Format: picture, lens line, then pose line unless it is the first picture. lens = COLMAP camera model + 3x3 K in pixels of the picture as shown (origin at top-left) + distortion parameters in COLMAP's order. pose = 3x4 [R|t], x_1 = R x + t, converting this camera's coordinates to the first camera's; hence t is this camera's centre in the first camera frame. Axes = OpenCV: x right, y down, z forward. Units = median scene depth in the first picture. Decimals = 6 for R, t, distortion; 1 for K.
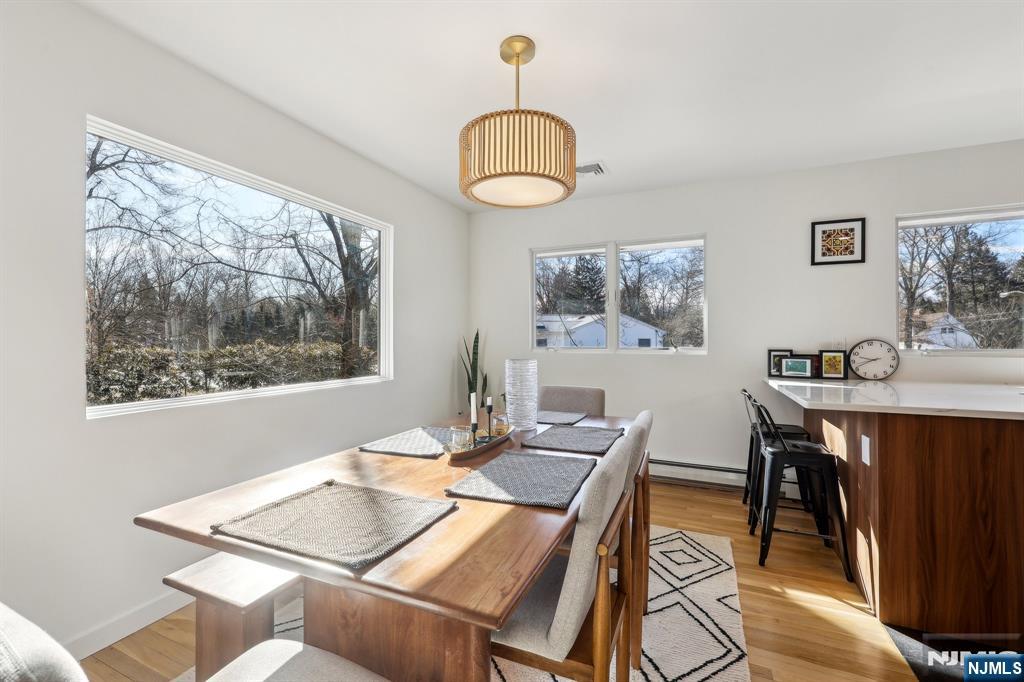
lens RADIAL K [[431.1, 0, 510.0], [0, 431.1, 339.6], [0, 0, 1]] dist [0.000273, 0.000179]
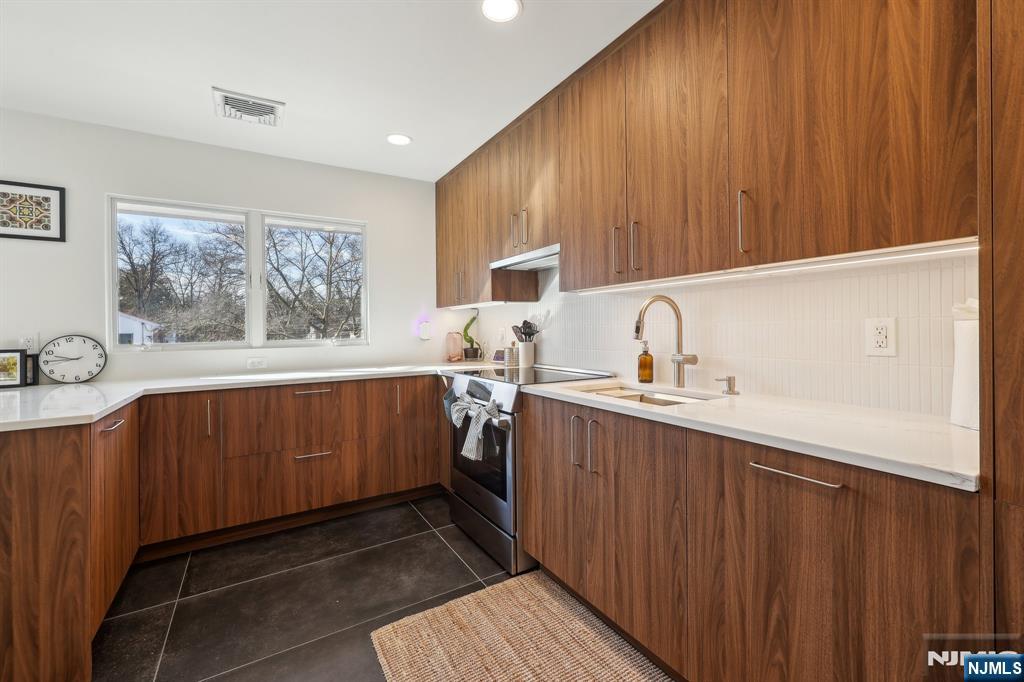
lens RADIAL K [[431.1, 0, 510.4], [0, 431.1, 330.8], [0, 0, 1]] dist [0.000273, 0.000179]
pose [[0.579909, -0.008913, 0.814633, 0.638869], [0.011541, 0.999930, 0.002725, -0.000338], [-0.814600, 0.007821, 0.579971, -0.175776]]
